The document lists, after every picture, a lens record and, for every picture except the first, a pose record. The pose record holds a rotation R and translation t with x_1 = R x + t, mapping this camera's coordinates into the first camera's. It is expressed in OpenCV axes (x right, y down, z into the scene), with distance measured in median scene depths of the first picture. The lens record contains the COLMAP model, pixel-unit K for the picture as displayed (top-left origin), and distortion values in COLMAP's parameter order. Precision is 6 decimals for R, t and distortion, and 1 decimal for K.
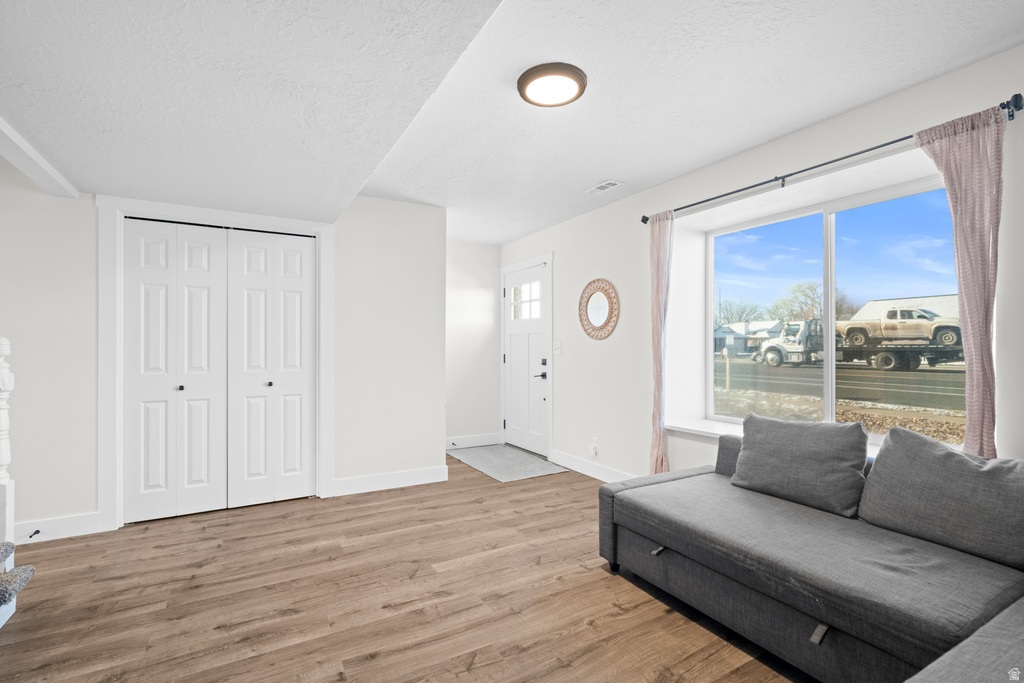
lens RADIAL K [[468.7, 0, 508.6], [0, 468.7, 344.4], [0, 0, 1]] dist [-0.003381, 0.001558]
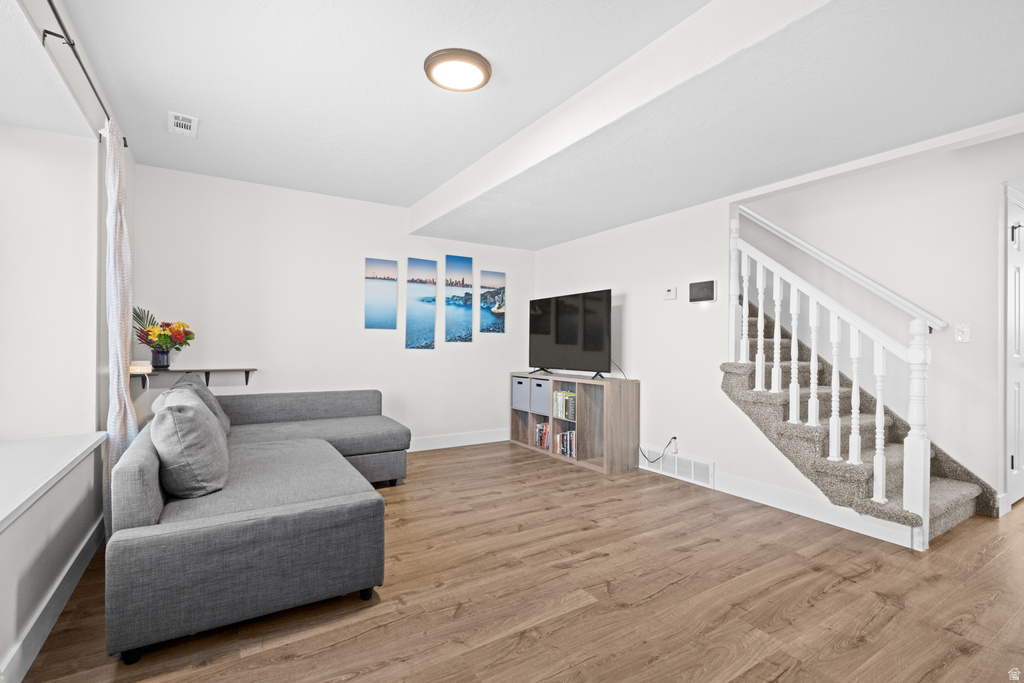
lens RADIAL K [[468.7, 0, 520.6], [0, 468.7, 345.4], [0, 0, 1]] dist [-0.003381, 0.001558]
pose [[-0.997887, -0.003604, -0.064867, 0.016156], [-0.003375, 0.999988, -0.003630, 0.051984], [0.064879, -0.003403, -0.997887, 1.850875]]
